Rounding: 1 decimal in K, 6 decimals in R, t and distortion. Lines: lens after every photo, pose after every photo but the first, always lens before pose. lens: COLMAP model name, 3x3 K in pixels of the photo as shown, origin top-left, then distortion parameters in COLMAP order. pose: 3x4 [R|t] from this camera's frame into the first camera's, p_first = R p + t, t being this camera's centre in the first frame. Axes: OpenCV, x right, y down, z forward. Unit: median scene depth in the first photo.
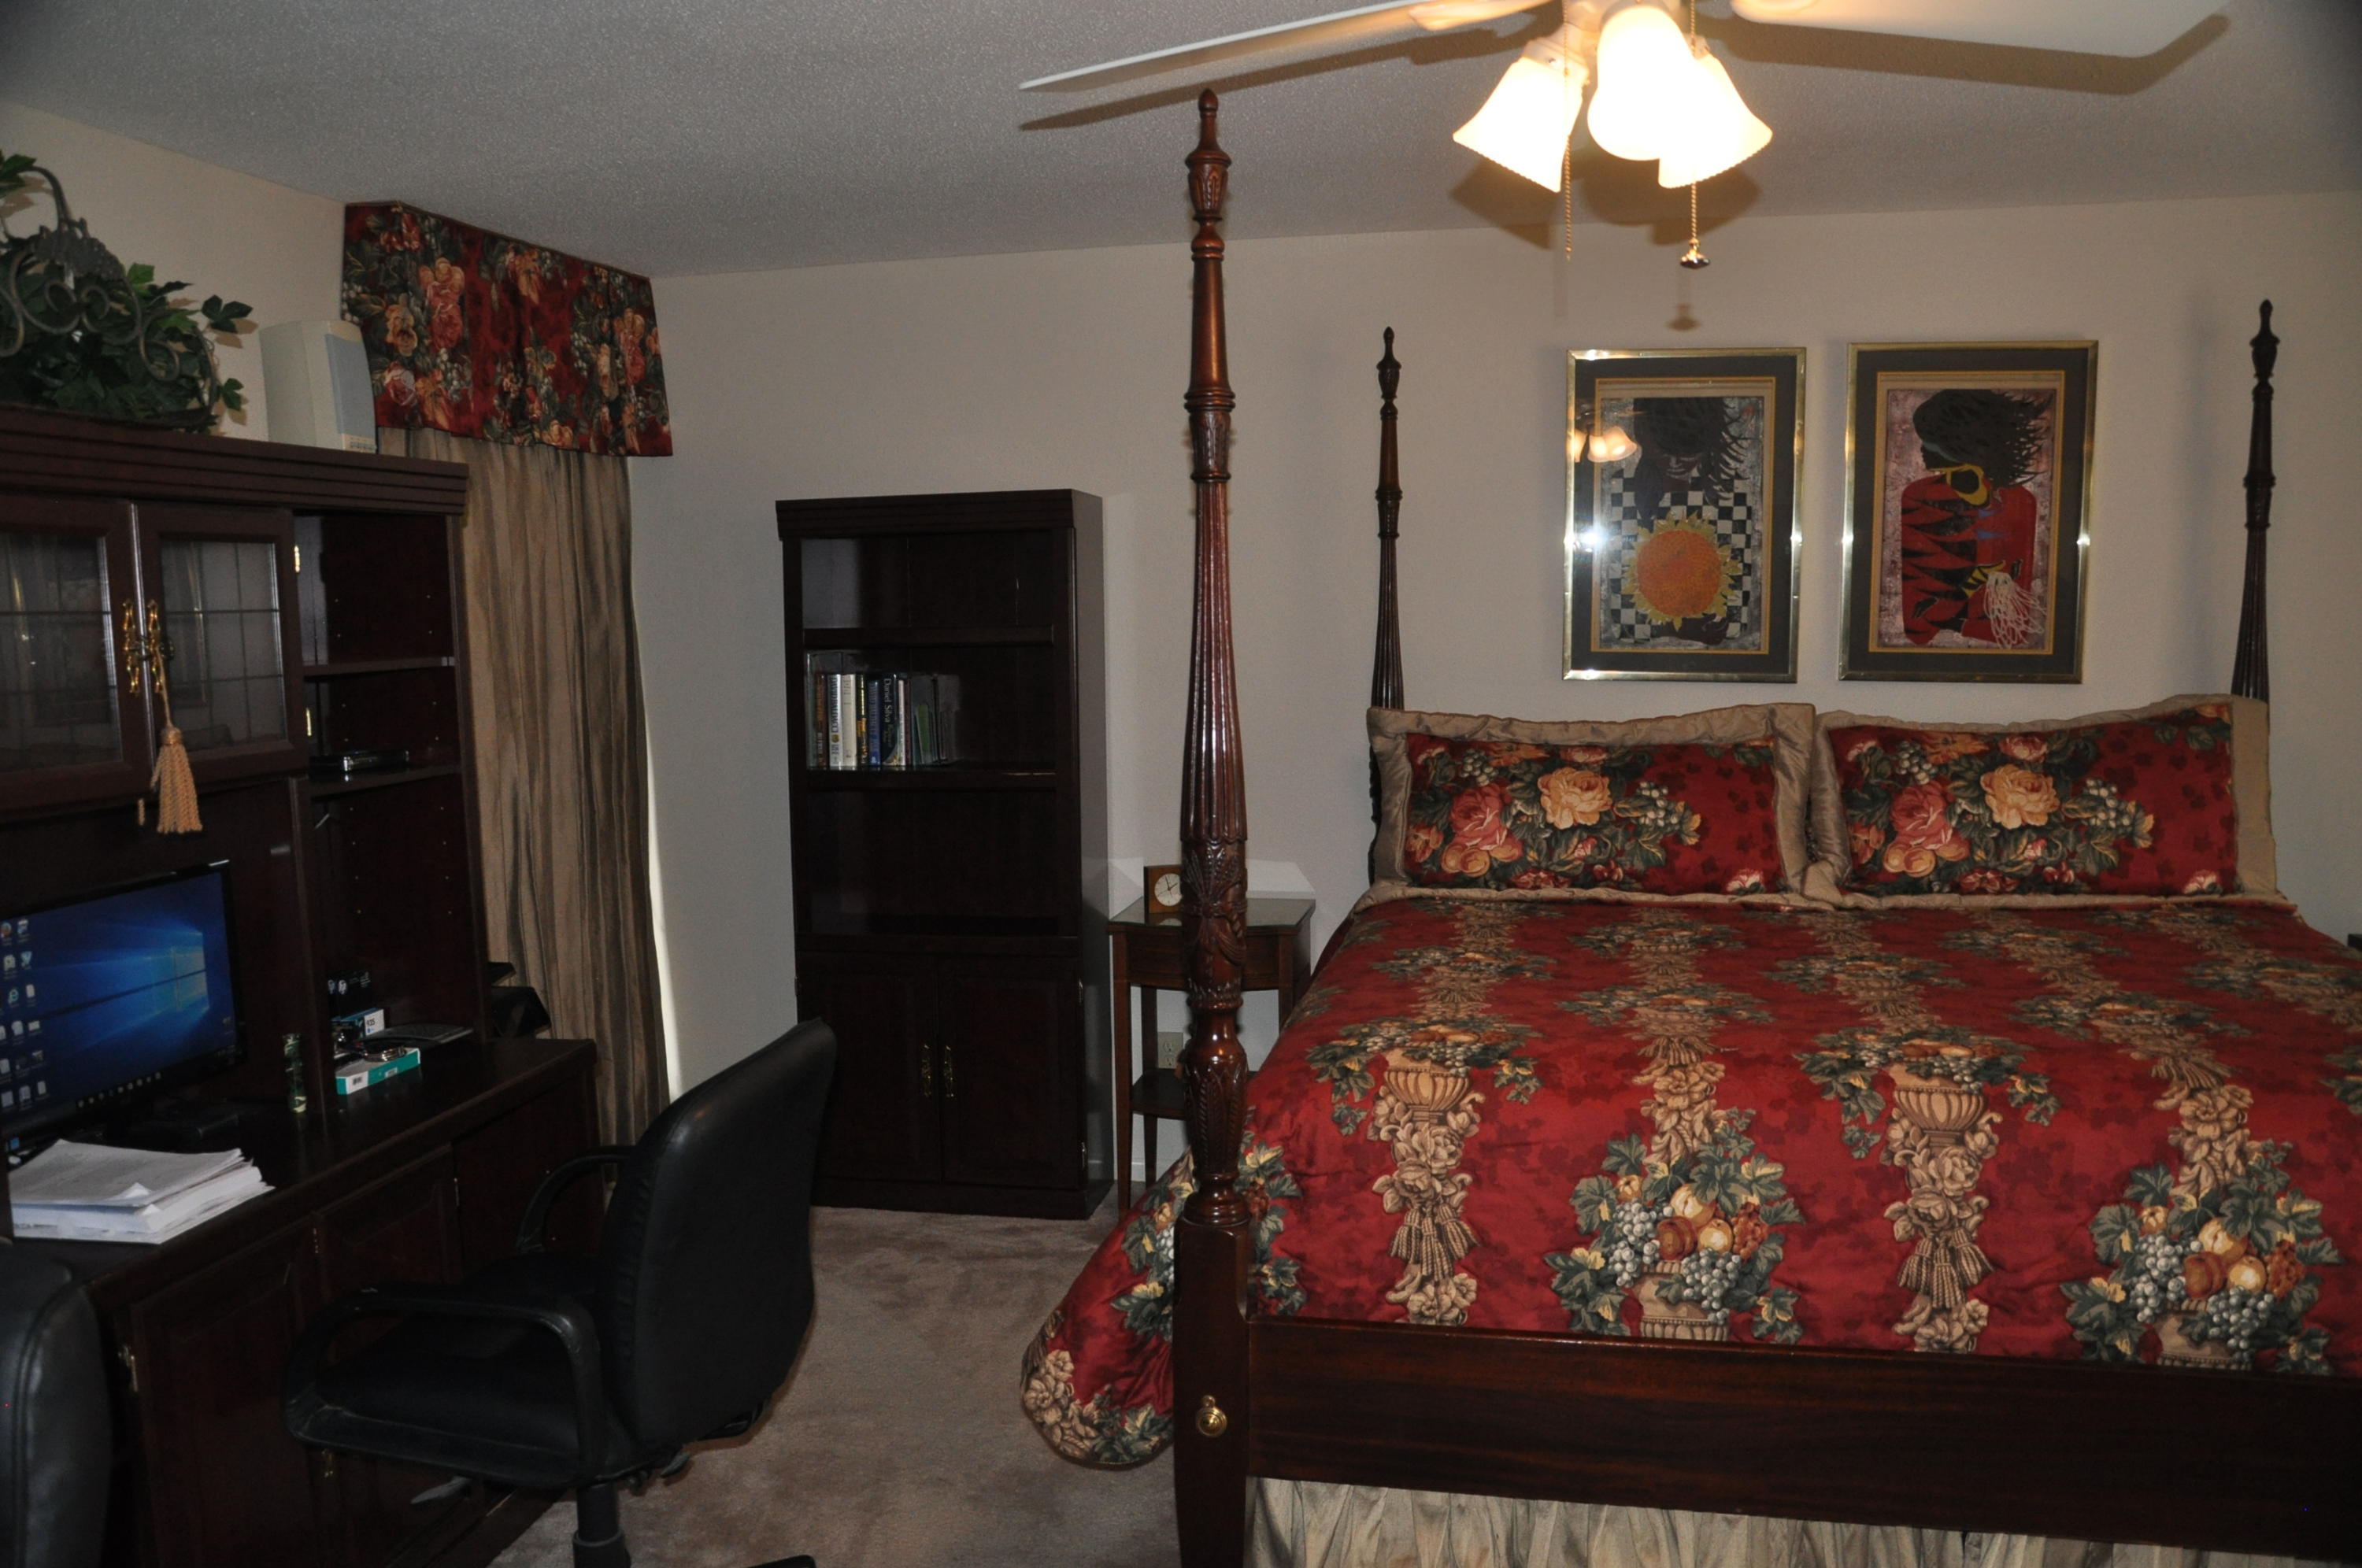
lens RADIAL K [[1860.8, 0, 1167.7], [0, 1860.8, 808.4], [0, 0, 1]] dist [-0.161615, 0.136874]
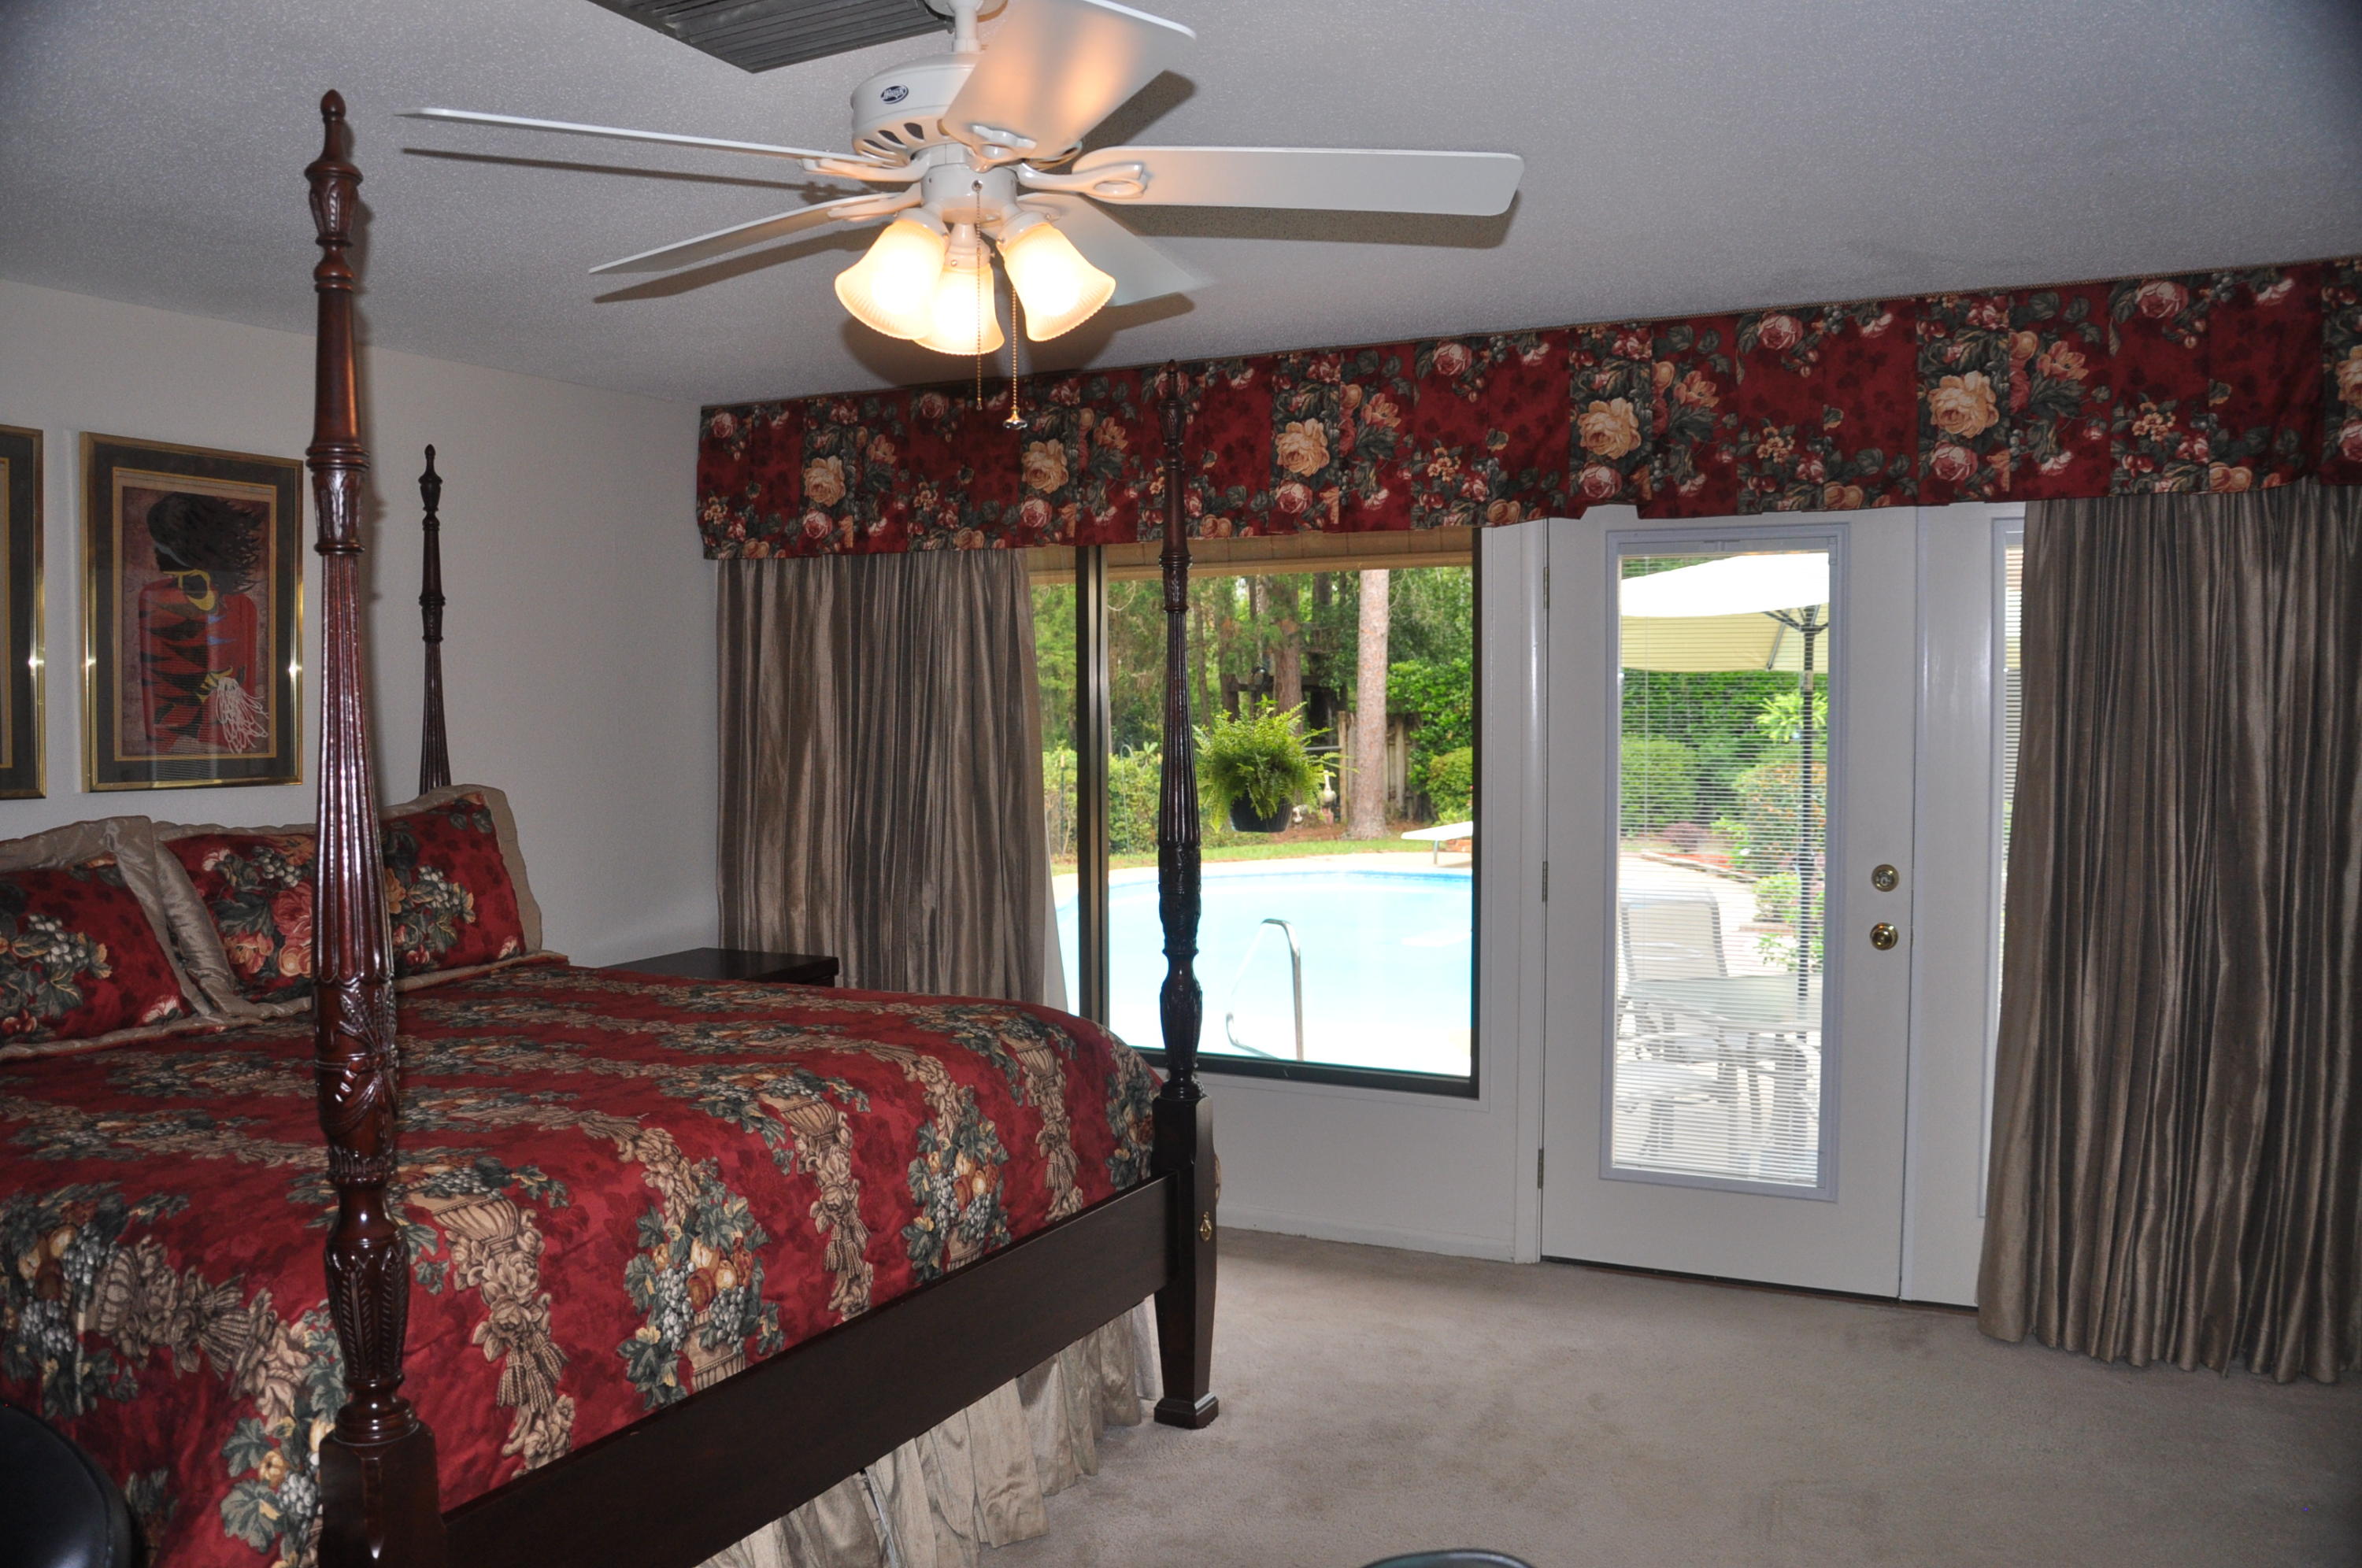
lens RADIAL K [[1860.8, 0, 1167.7], [0, 1860.8, 808.4], [0, 0, 1]] dist [-0.161615, 0.136874]
pose [[0.251846, -0.047116, 0.966620, -0.651738], [0.110330, 0.993700, 0.019690, -0.034547], [-0.961458, 0.101688, 0.255458, 0.420464]]
